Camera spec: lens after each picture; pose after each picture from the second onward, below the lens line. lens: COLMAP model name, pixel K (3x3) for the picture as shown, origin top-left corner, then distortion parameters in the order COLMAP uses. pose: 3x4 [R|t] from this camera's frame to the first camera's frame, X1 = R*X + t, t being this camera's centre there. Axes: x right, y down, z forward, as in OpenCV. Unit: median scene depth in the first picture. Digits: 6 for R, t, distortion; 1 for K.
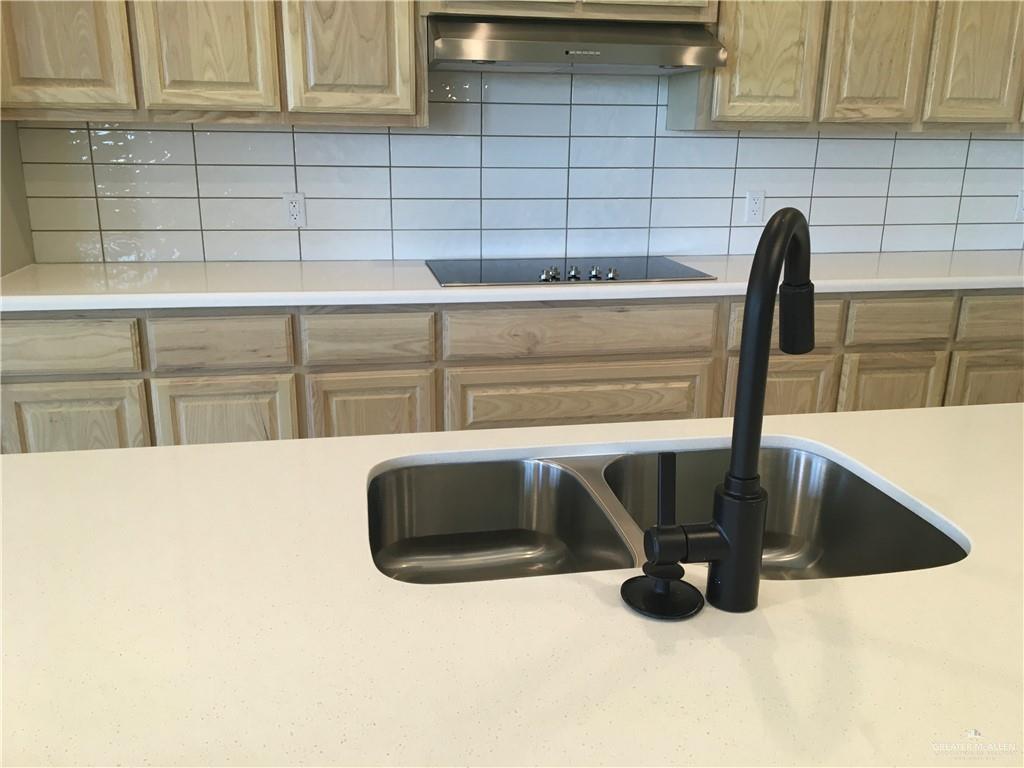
lens RADIAL K [[857.1, 0, 508.4], [0, 857.1, 384.7], [0, 0, 1]] dist [0.065282, -0.073222]
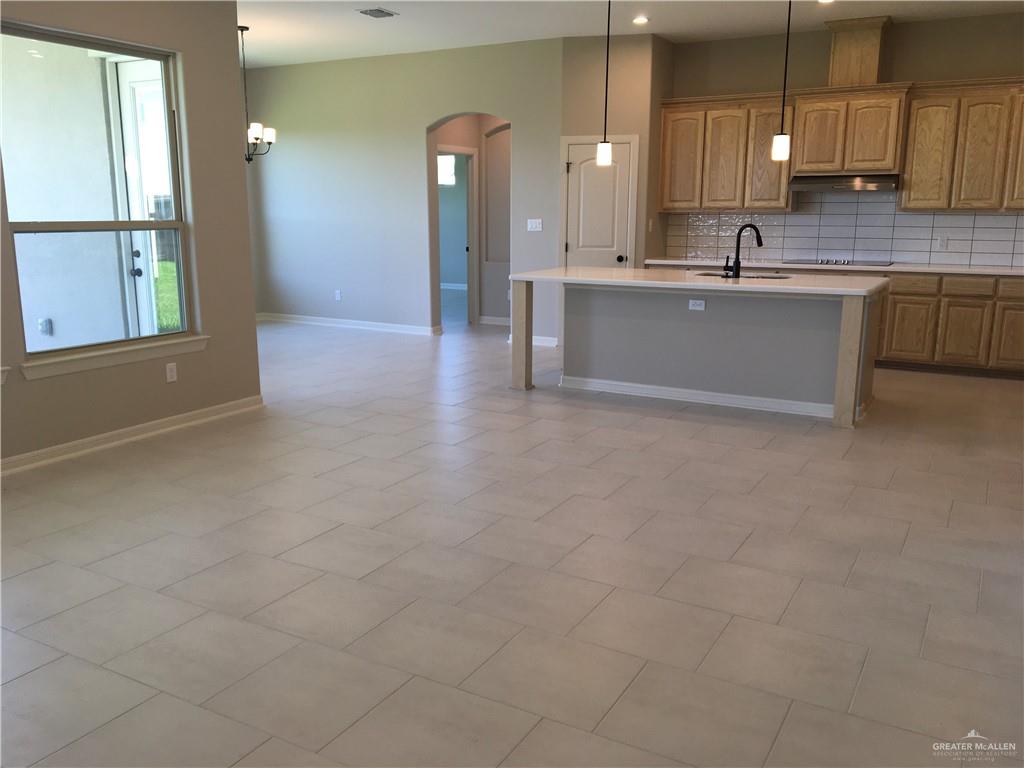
lens RADIAL K [[857.1, 0, 511.1], [0, 857.1, 382.3], [0, 0, 1]] dist [0.065282, -0.073222]
pose [[0.767729, 0.118575, -0.629708, 1.048720], [-0.172226, 0.984752, -0.024546, 0.486909], [0.617196, 0.127297, 0.776444, -1.720954]]
